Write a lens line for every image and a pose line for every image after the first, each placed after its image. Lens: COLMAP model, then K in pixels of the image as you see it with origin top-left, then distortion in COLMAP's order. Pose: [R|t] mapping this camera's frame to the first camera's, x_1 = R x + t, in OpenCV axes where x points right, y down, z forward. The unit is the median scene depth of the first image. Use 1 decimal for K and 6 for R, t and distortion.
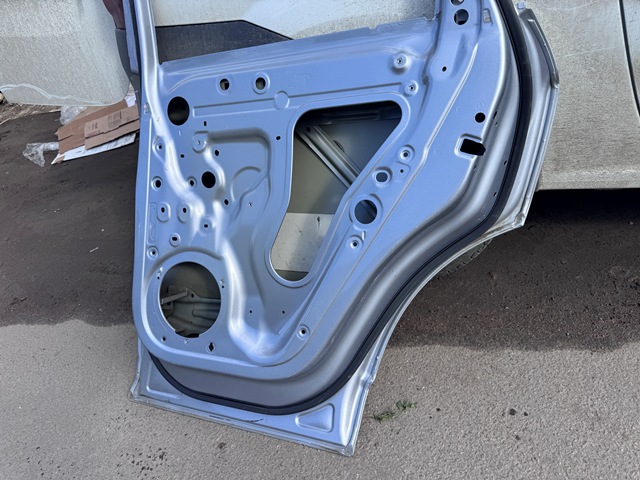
lens RADIAL K [[451.3, 0, 322.5], [0, 451.3, 225.9], [0, 0, 1]] dist [0.061762, -0.064647]
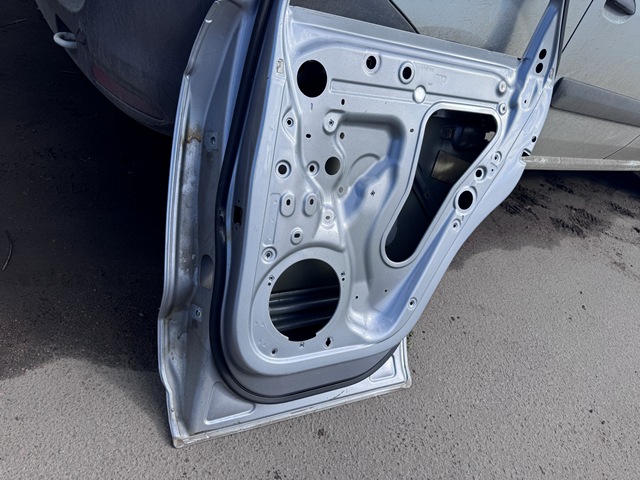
lens RADIAL K [[451.3, 0, 322.5], [0, 451.3, 225.9], [0, 0, 1]] dist [0.061762, -0.064647]
pose [[0.578657, -0.114945, 0.807431, -1.010326], [-0.041130, 0.984646, 0.169650, -0.137561], [-0.814533, -0.131379, 0.565044, 0.512895]]
